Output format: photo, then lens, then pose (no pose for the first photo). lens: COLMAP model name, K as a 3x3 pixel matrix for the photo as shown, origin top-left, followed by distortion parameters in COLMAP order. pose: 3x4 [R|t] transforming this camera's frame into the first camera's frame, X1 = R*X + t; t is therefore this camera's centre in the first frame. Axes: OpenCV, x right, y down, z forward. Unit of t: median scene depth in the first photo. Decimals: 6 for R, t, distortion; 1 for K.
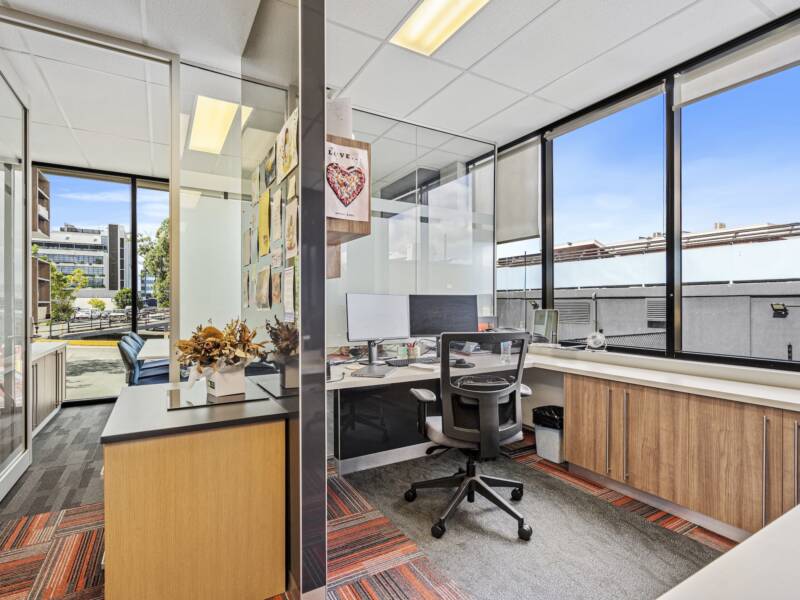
lens RADIAL K [[407.2, 0, 398.2], [0, 407.2, 302.1], [0, 0, 1]] dist [0.001086, 0.000195]
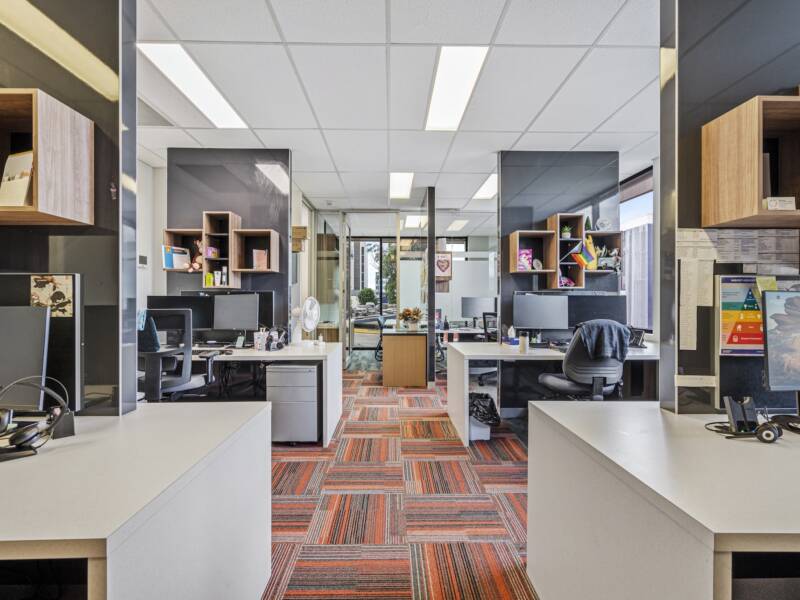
lens RADIAL K [[407.2, 0, 399.2], [0, 407.2, 301.3], [0, 0, 1]] dist [0.001086, 0.000195]
pose [[0.875302, 0.007251, -0.483523, 0.892169], [-0.005848, 0.999973, 0.004408, -0.009788], [0.483542, -0.001031, 0.875320, -1.588908]]
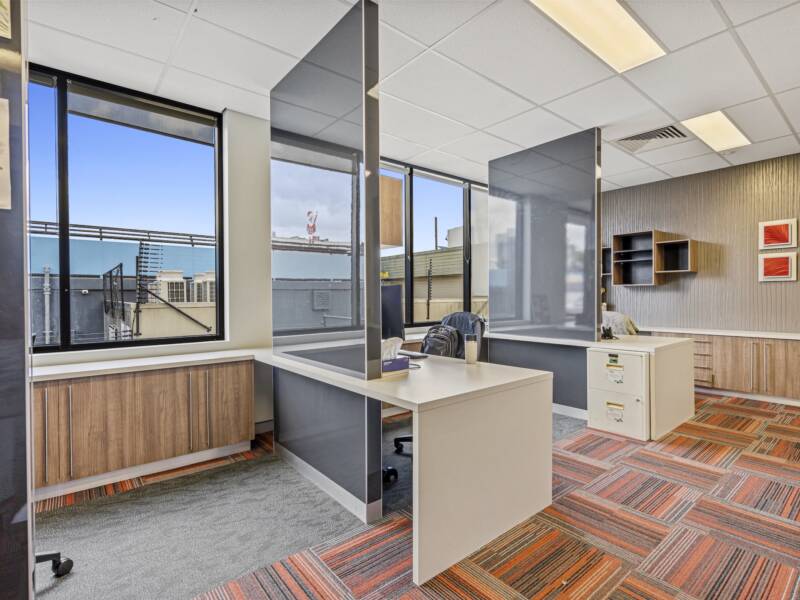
lens RADIAL K [[407.2, 0, 396.3], [0, 407.2, 299.0], [0, 0, 1]] dist [0.001086, 0.000195]
pose [[-0.160389, -0.002750, 0.987050, -0.589671], [0.001673, 0.999994, 0.003058, 0.004497], [-0.987053, 0.002142, -0.160383, 0.411173]]
